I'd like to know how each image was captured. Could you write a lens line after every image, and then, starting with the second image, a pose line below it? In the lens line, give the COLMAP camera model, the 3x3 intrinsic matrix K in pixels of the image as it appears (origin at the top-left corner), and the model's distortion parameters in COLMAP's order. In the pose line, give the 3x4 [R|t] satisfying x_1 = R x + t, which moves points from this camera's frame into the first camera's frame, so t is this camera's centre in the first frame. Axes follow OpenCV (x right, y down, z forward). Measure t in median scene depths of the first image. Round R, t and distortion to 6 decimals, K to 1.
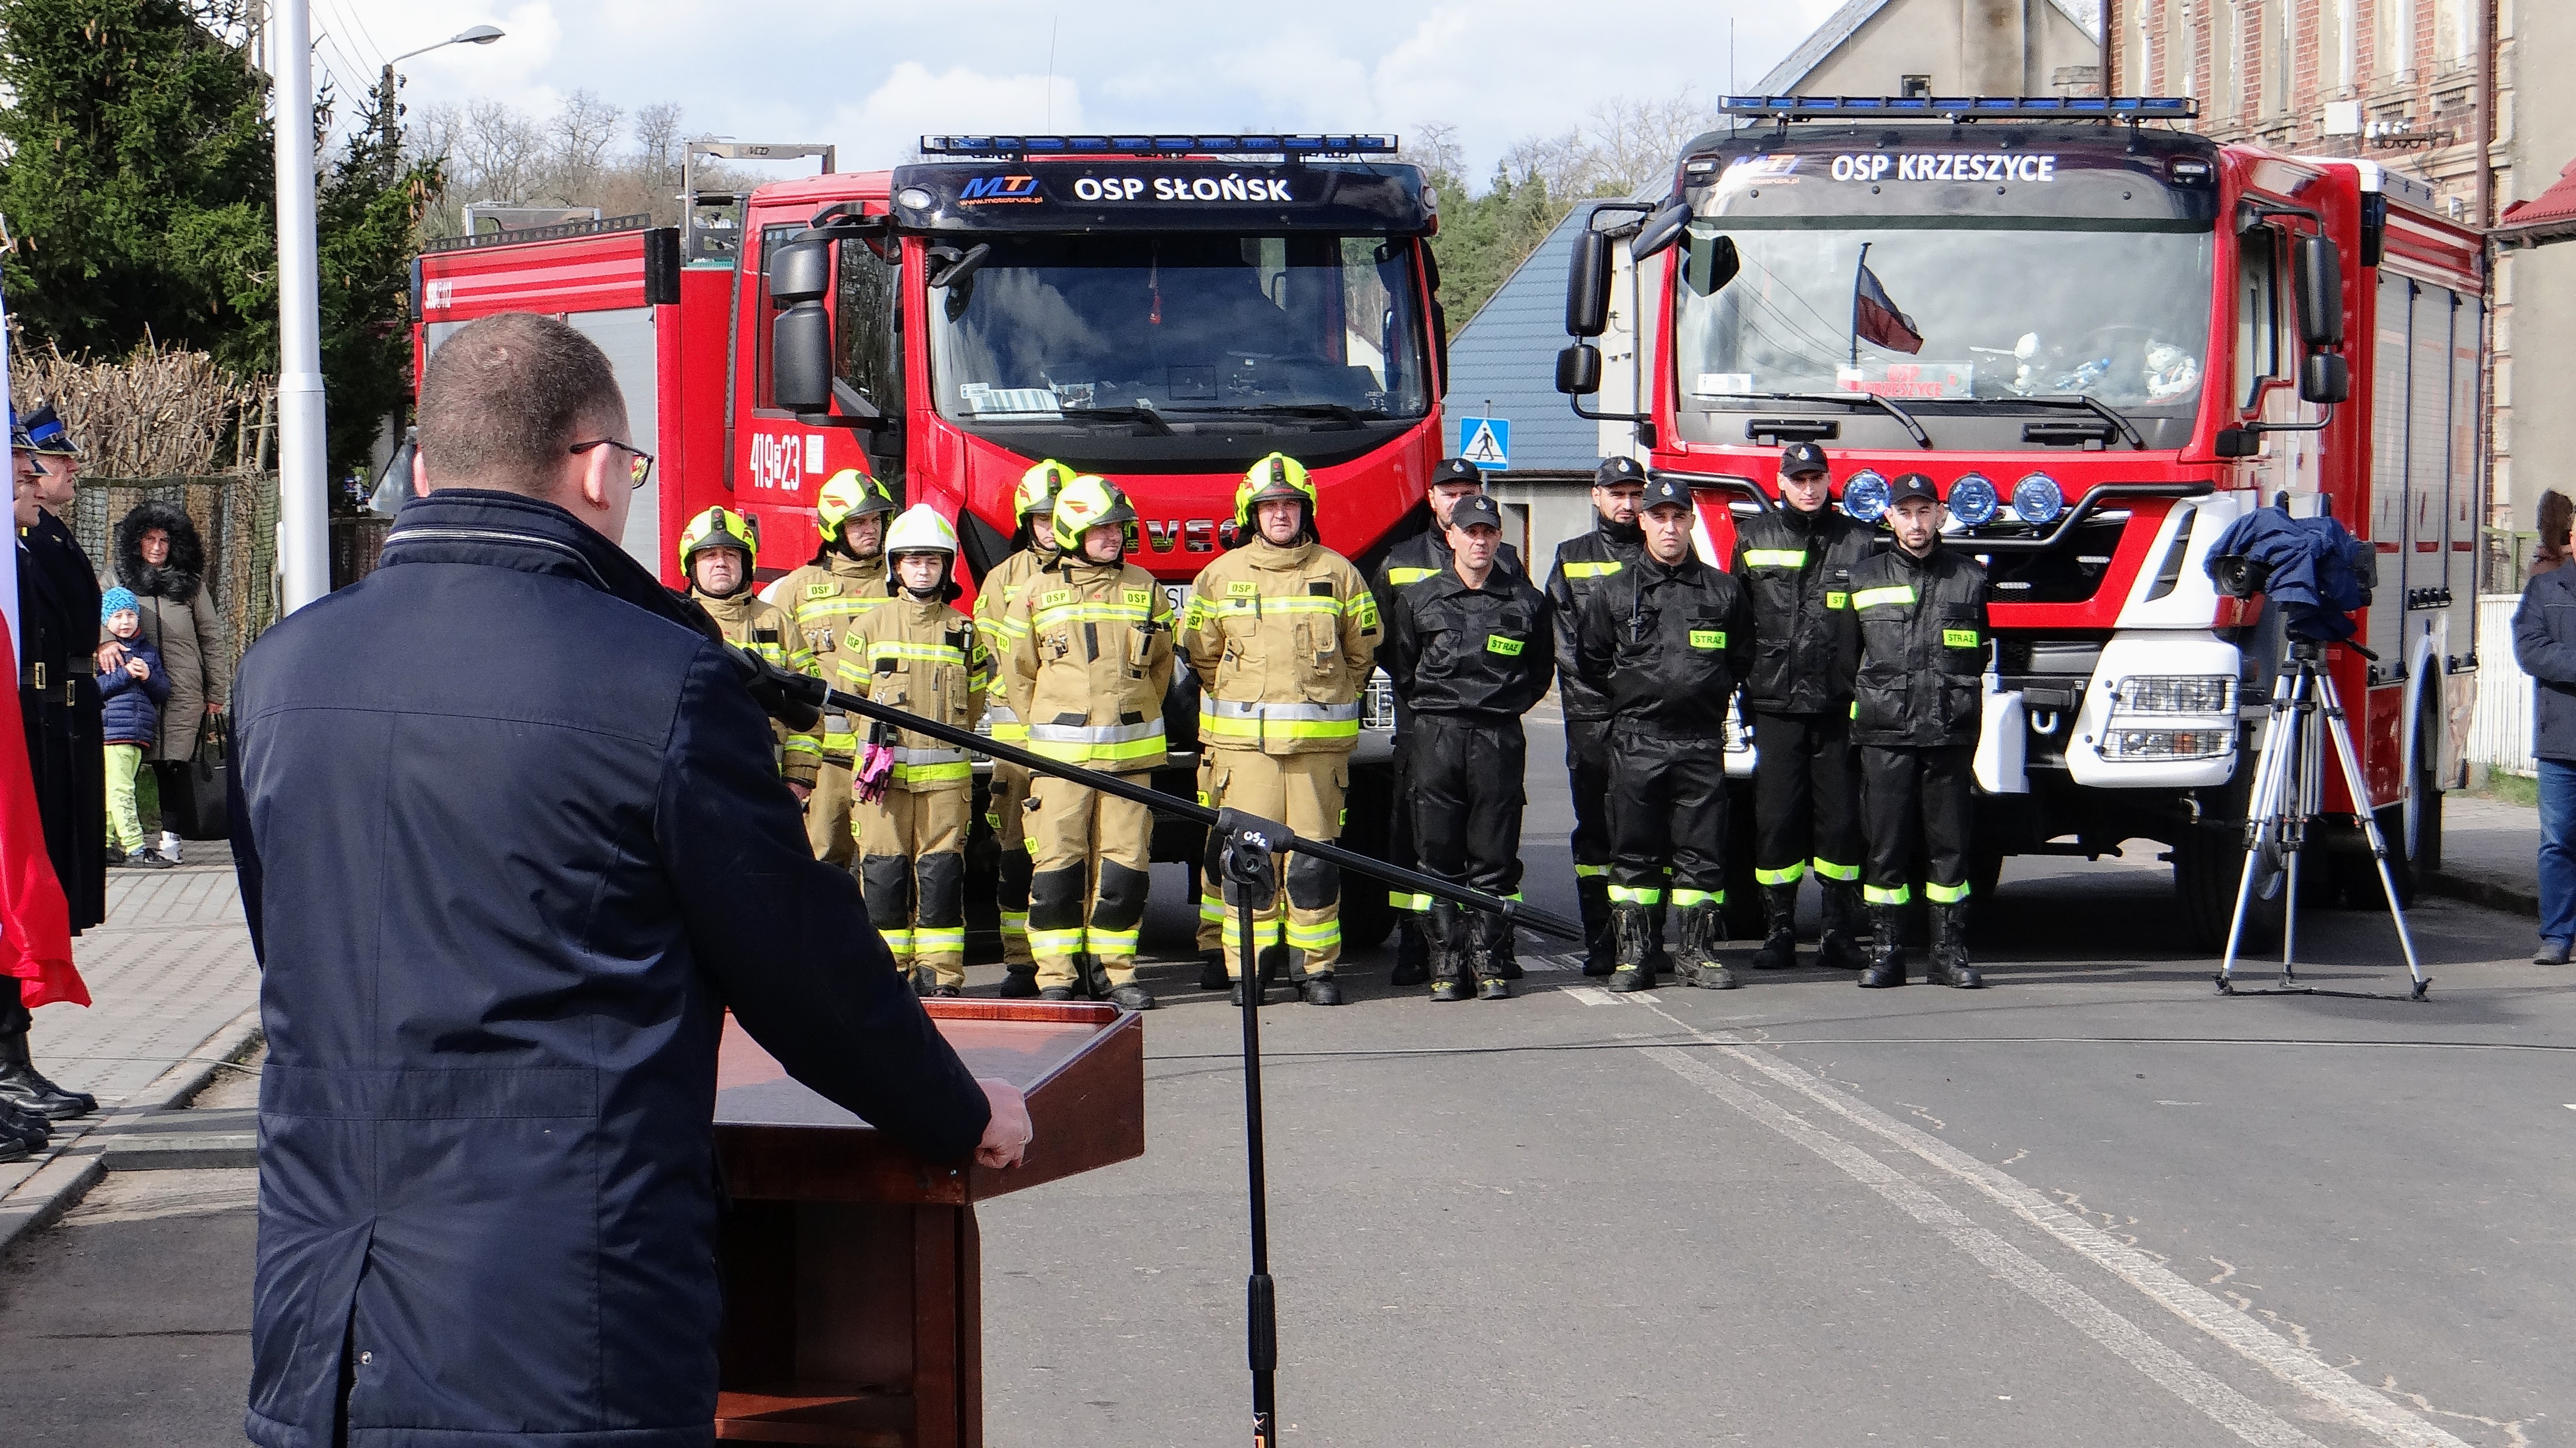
lens RADIAL K [[7508.0, 0, 1288.0], [0, 7508.0, 724.0], [0, 0, 1]] dist [-0.071371, 0.305890]
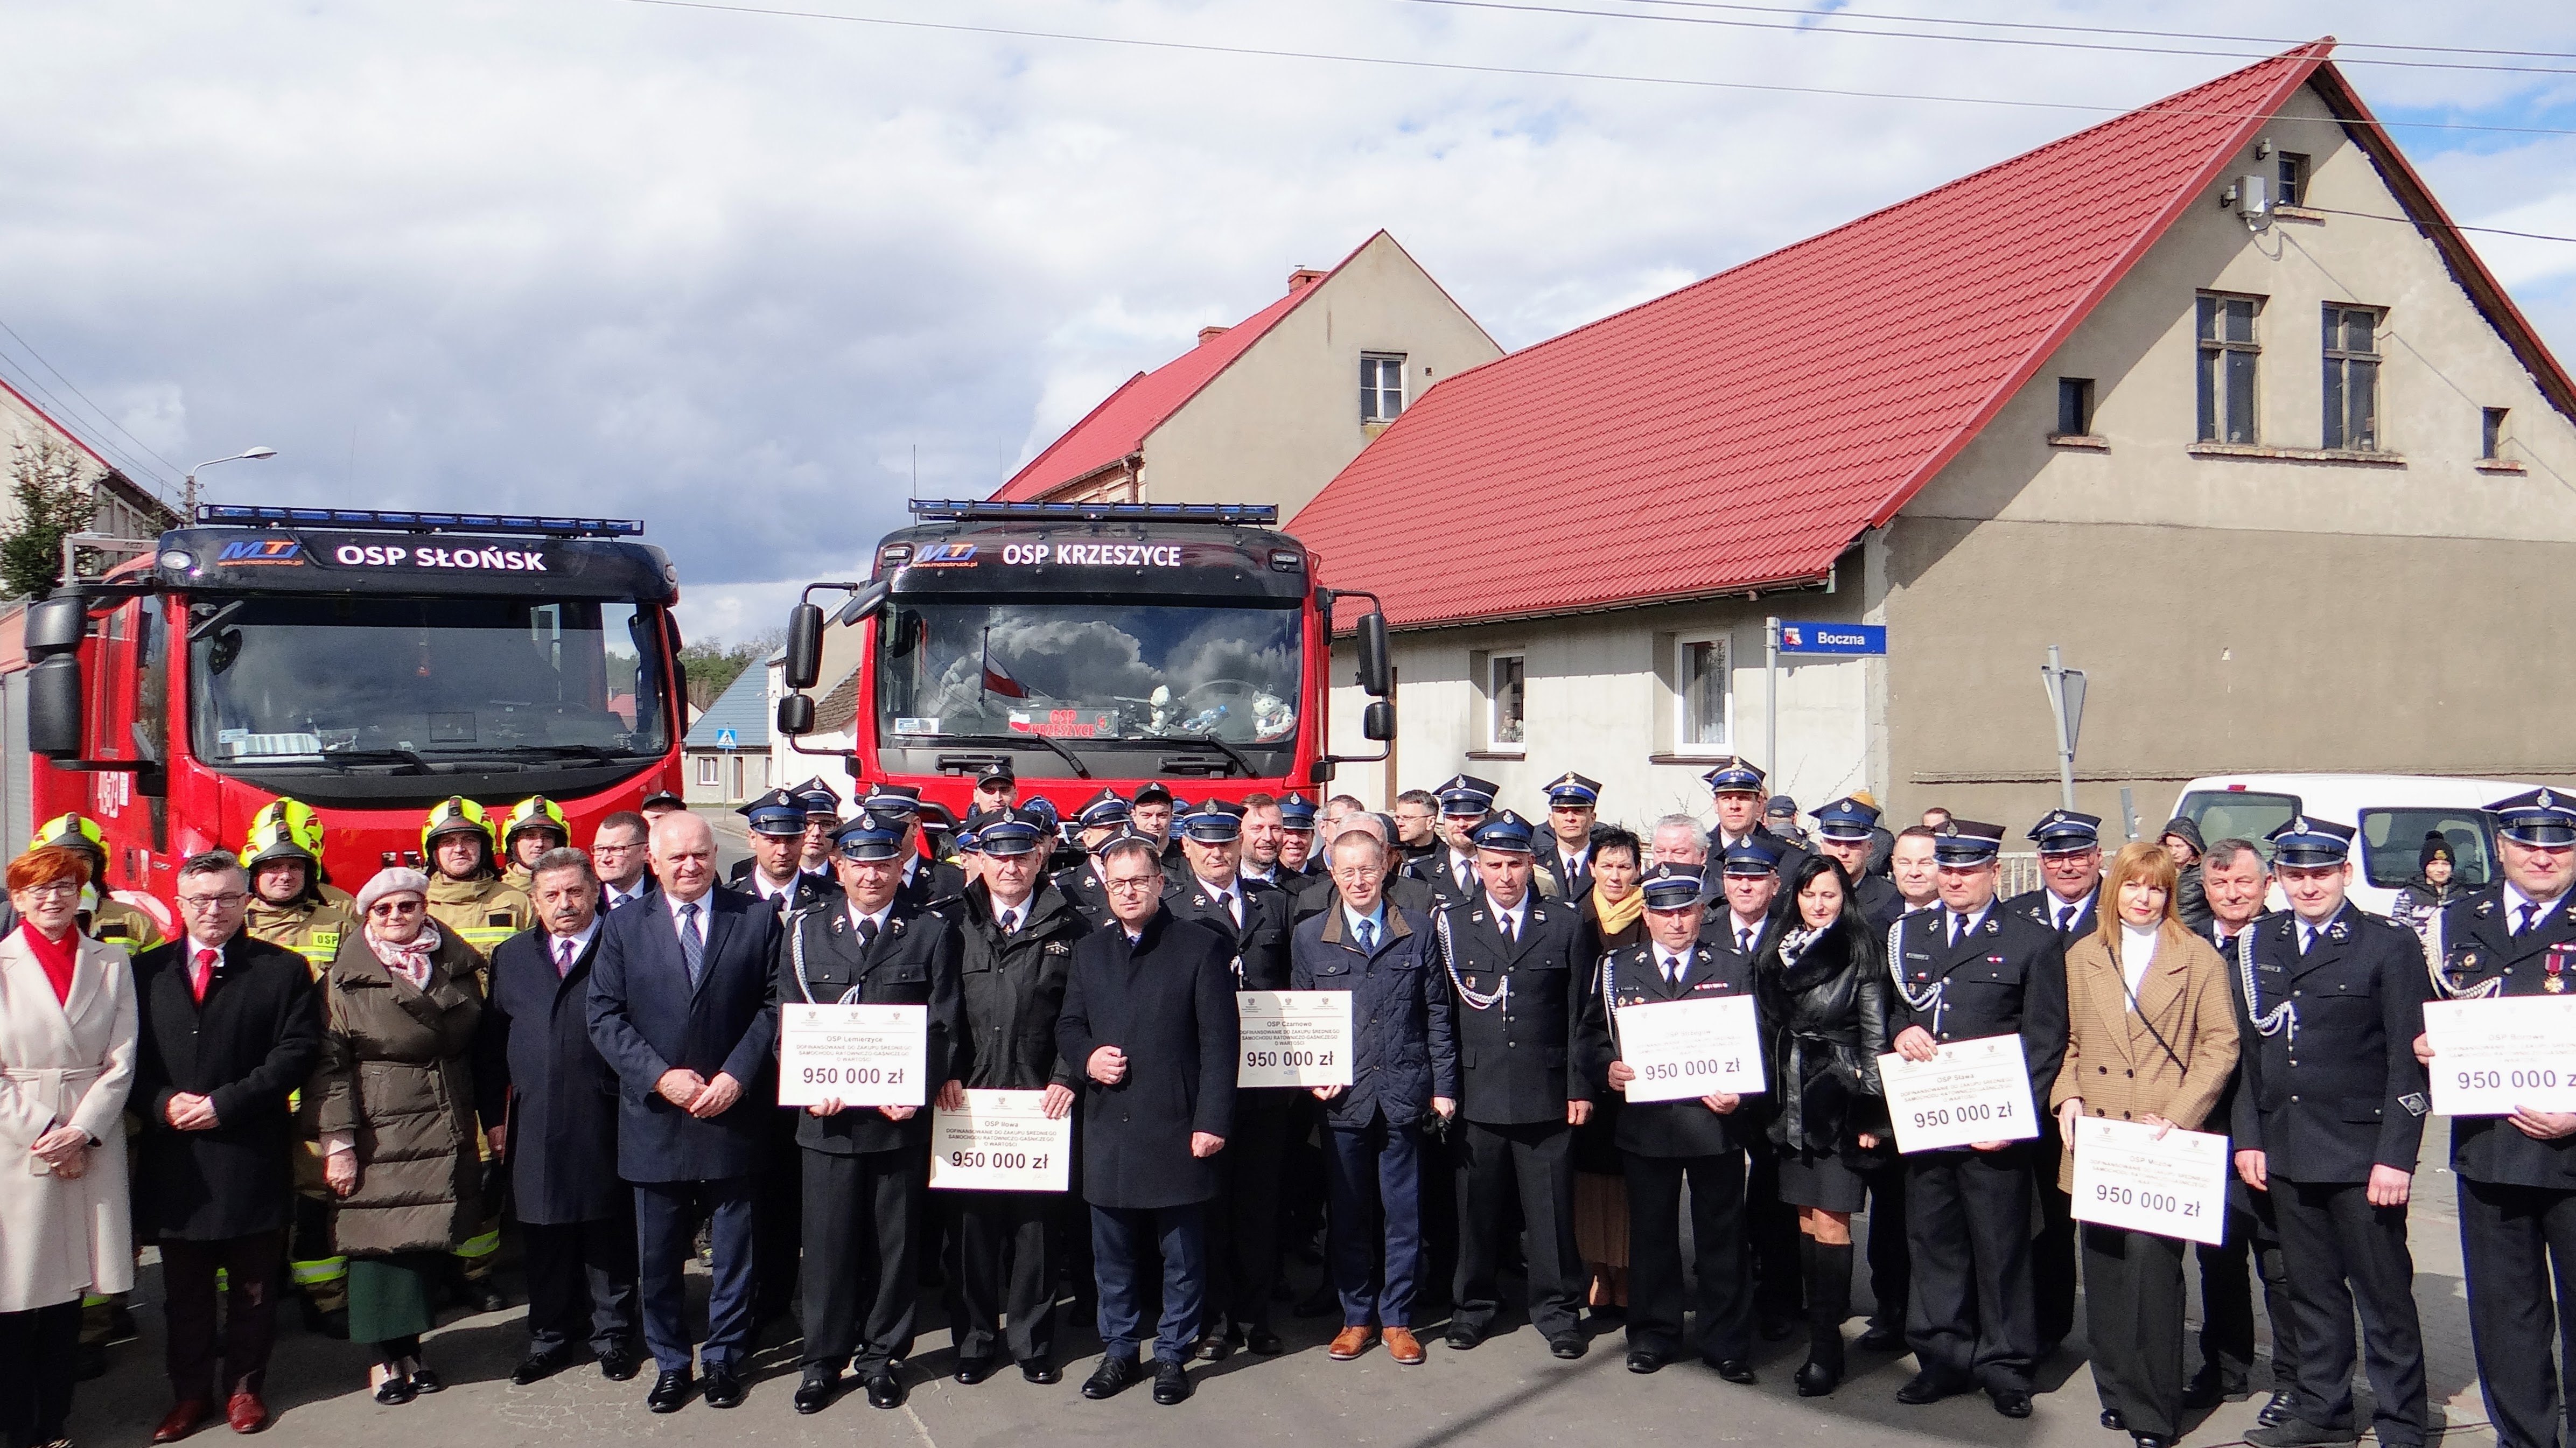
lens RADIAL K [[2155.4, 0, 1288.0], [0, 2155.4, 724.0], [0, 0, 1]] dist [-0.022139, 0.087159]
pose [[0.960913, -0.002040, 0.276844, 0.018621], [0.012465, 0.999278, -0.035904, -0.032381], [-0.276571, 0.037951, 0.960244, 0.646907]]
